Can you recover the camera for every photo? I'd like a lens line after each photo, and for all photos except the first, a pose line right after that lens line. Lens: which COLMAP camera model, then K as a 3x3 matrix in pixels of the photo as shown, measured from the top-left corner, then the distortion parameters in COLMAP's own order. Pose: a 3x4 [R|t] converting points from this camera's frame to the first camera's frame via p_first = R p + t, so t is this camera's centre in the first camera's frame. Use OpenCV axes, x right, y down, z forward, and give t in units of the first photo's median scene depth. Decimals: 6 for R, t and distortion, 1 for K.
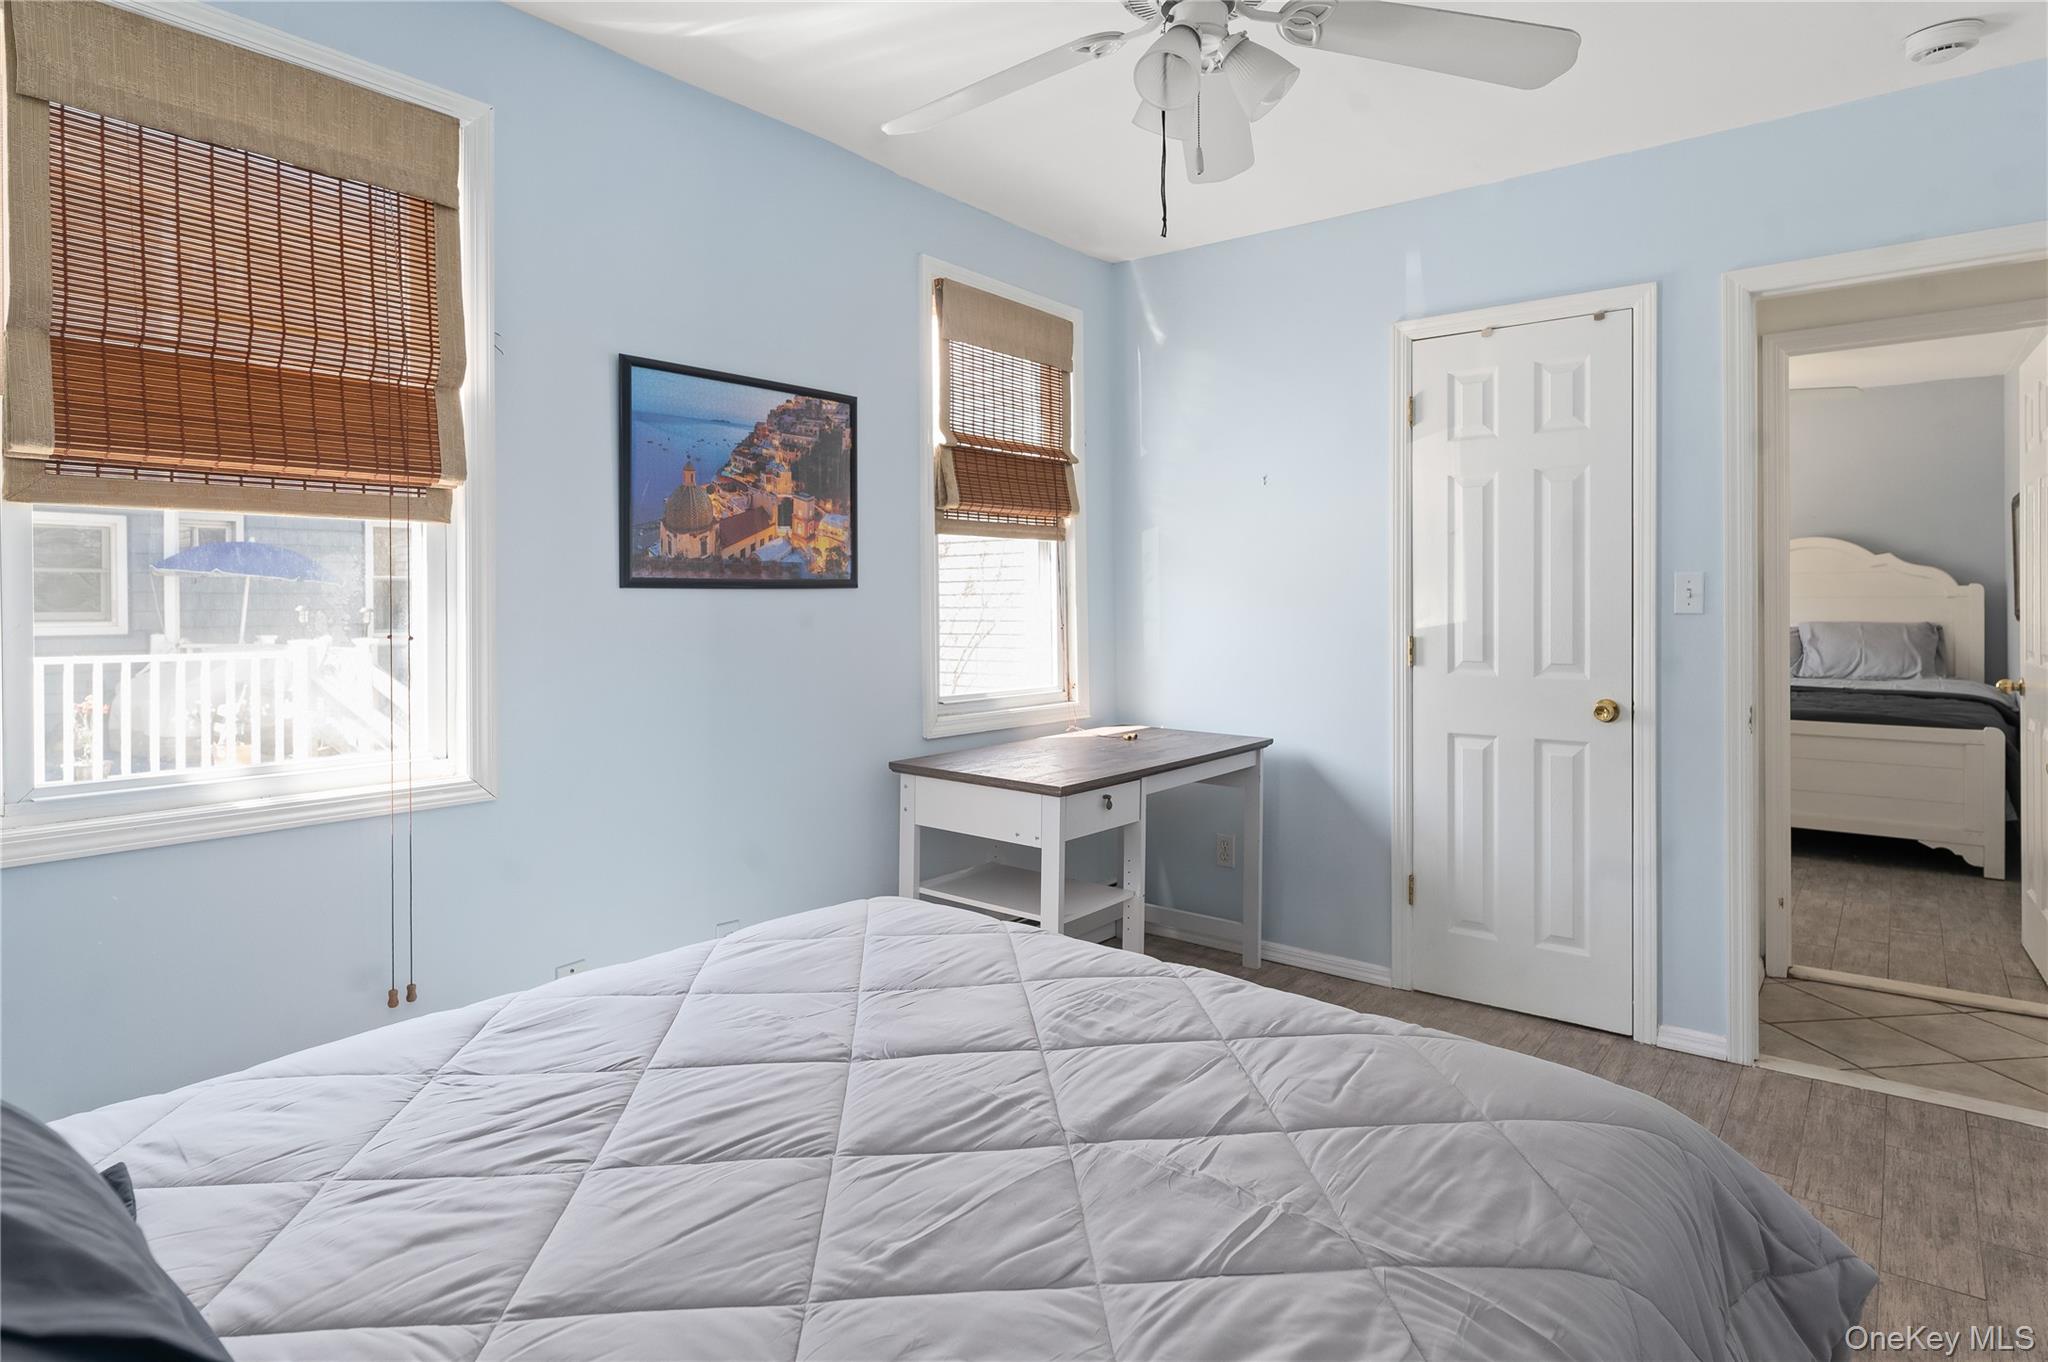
lens RADIAL K [[1107.1, 0, 1025.5], [0, 1107.1, 609.8], [0, 0, 1]] dist [0.000940, 0.000147]
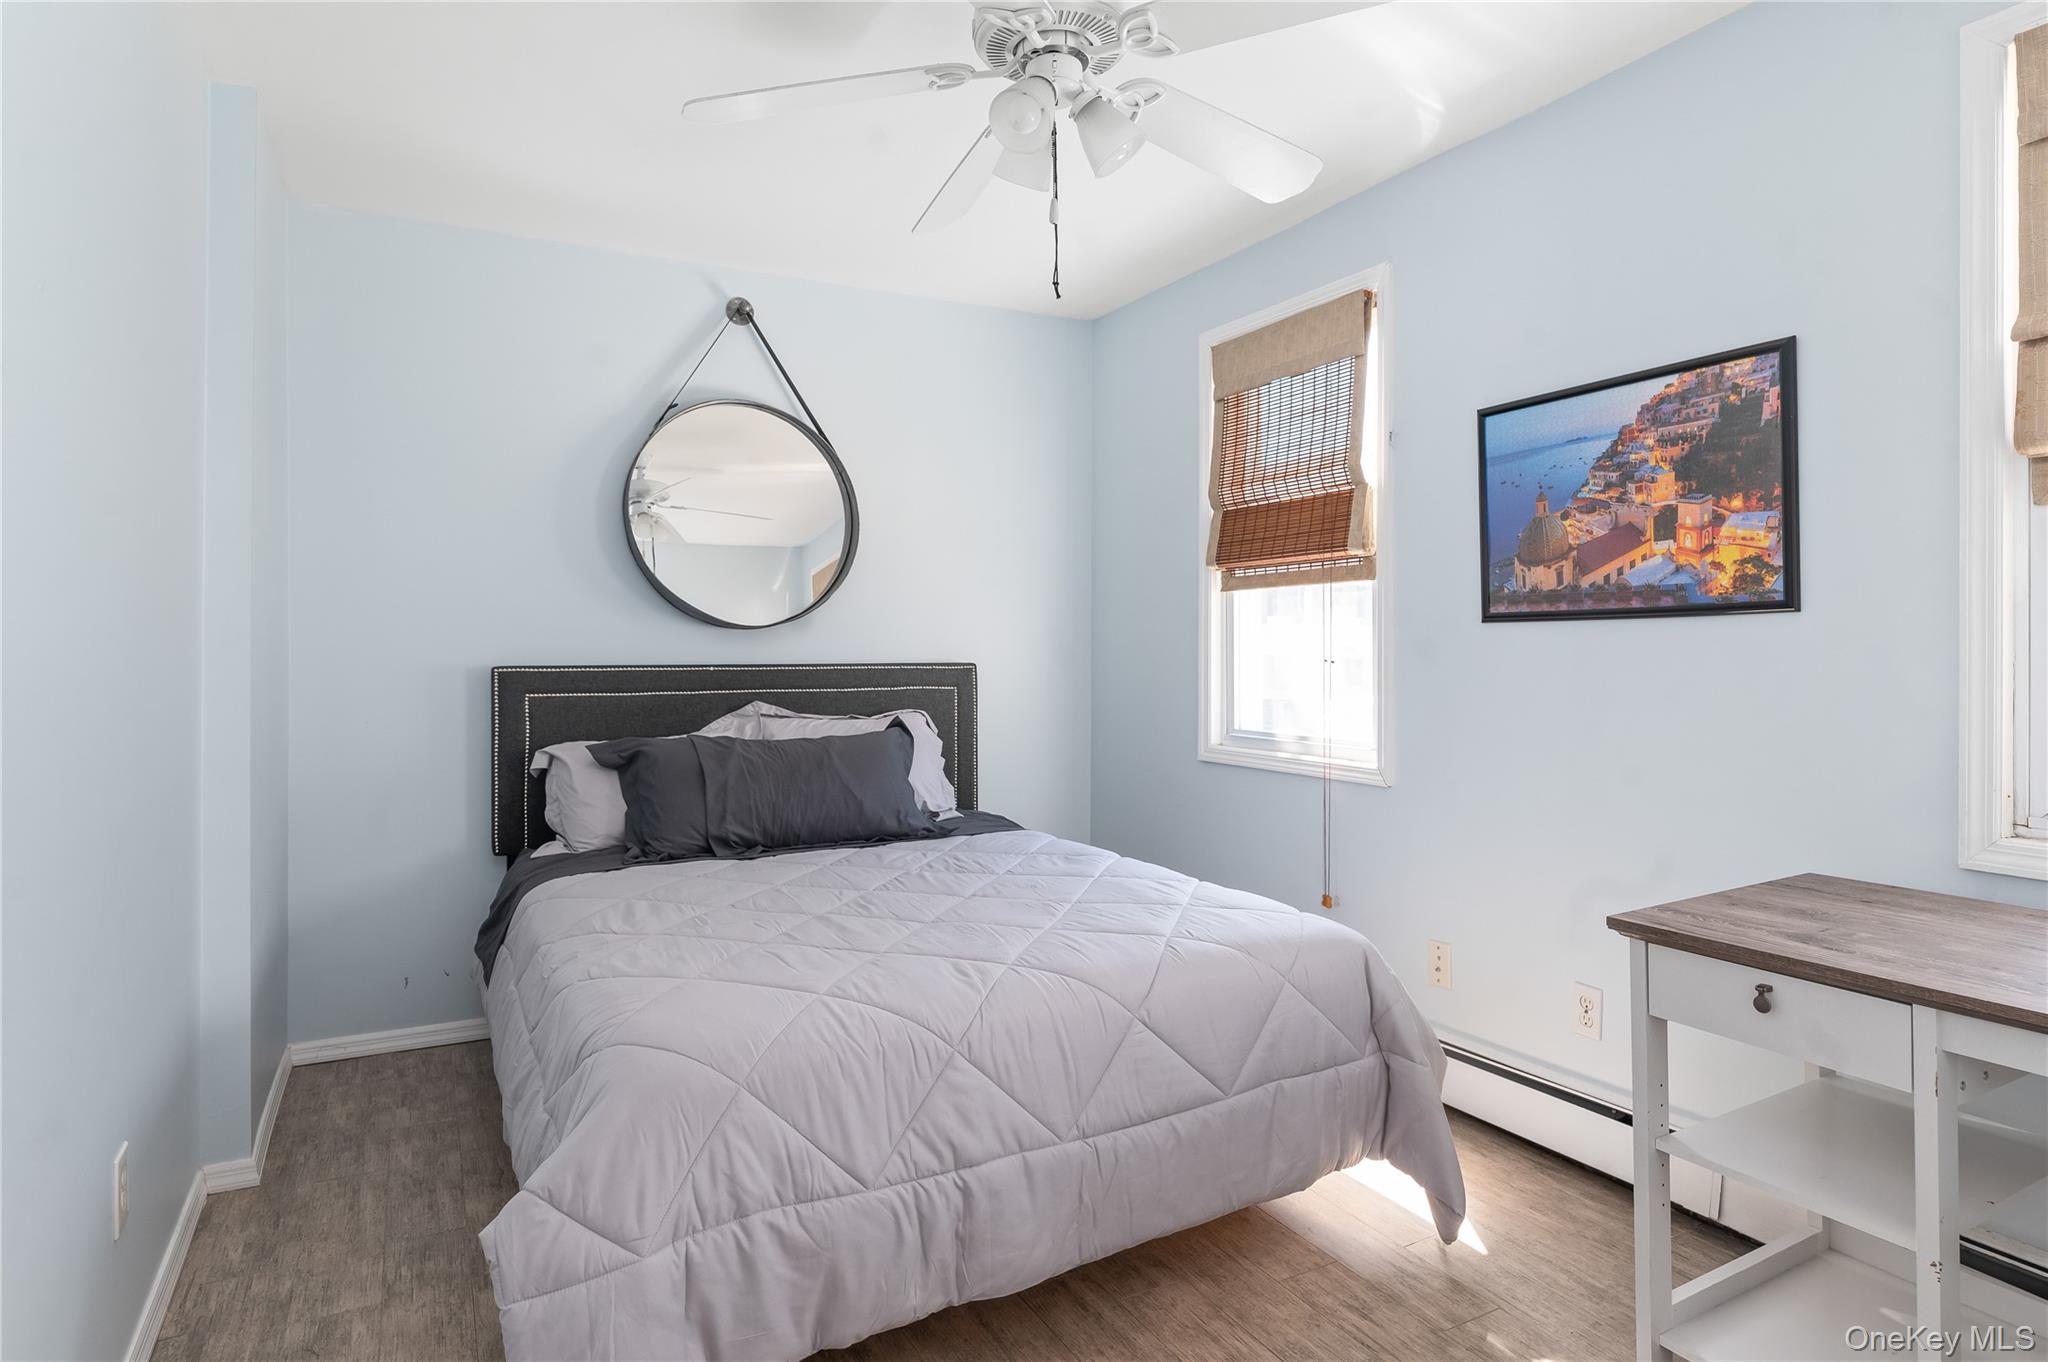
lens RADIAL K [[1106.4, 0, 1025.2], [0, 1106.4, 639.3], [0, 0, 1]] dist [-0.001422, -0.000229]
pose [[-0.373427, 0.003257, -0.927654, 0.729567], [0.007208, 0.999974, 0.000609, -0.006861], [0.927631, -0.006459, -0.373441, 0.884181]]
